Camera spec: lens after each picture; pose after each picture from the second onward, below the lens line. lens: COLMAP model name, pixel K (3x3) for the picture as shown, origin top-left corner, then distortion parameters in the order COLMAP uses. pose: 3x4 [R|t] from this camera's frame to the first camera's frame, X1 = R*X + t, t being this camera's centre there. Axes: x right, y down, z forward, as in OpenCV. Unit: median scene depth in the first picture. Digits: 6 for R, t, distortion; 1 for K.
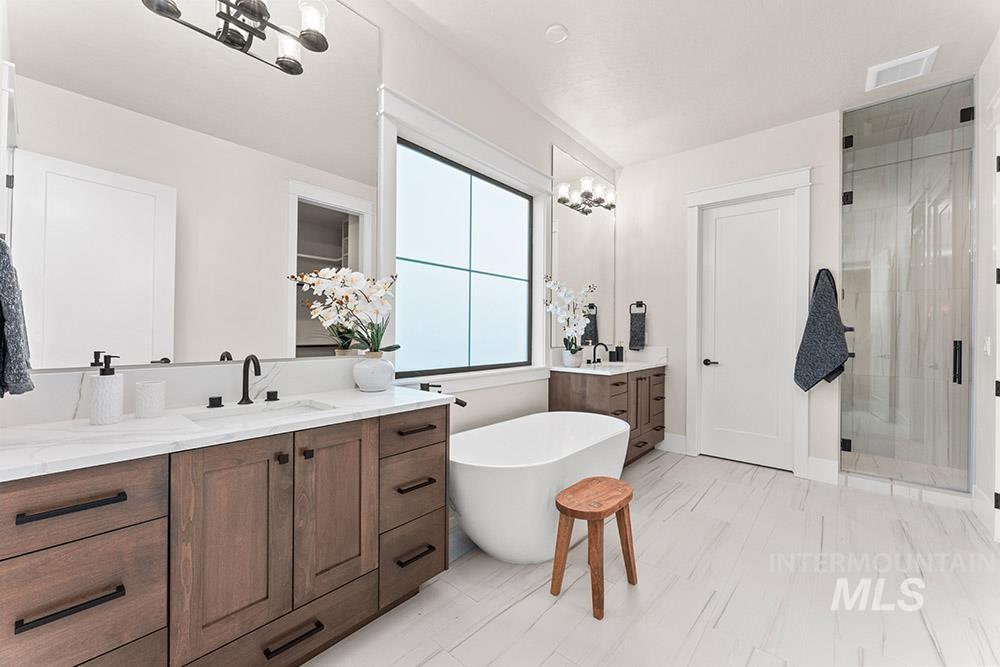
lens RADIAL K [[399.8, 0, 499.5], [0, 399.8, 332.9], [0, 0, 1]] dist [0.000239, 0.000032]
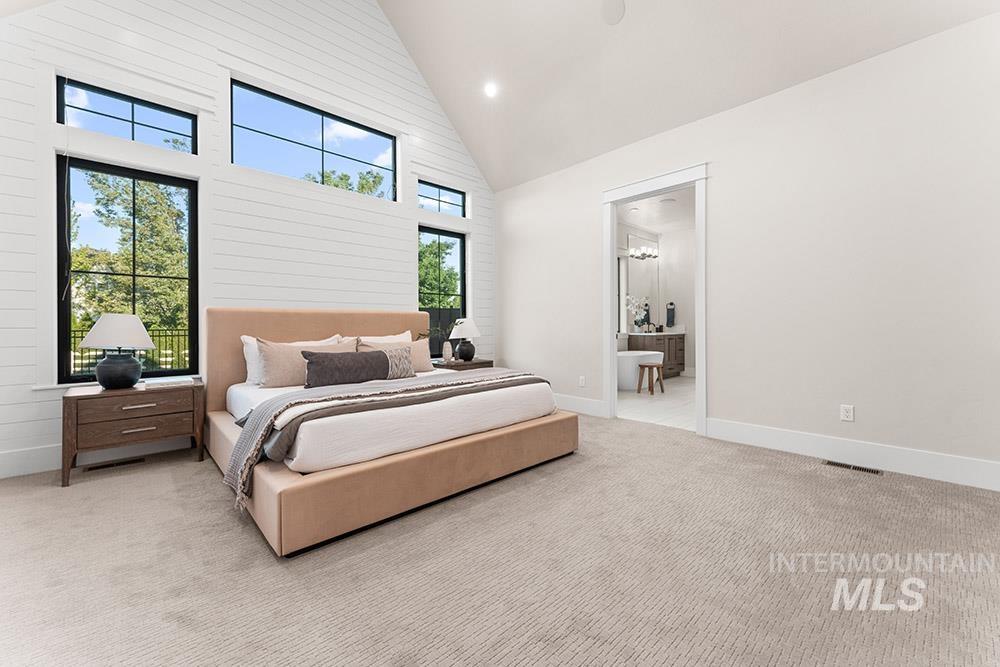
lens RADIAL K [[399.8, 0, 501.8], [0, 399.8, 327.7], [0, 0, 1]] dist [0.000239, 0.000032]
pose [[0.993908, -0.015065, -0.109175, -0.302471], [0.014834, 0.999886, -0.002931, 0.045457], [0.109207, 0.001293, 0.994018, -1.185689]]
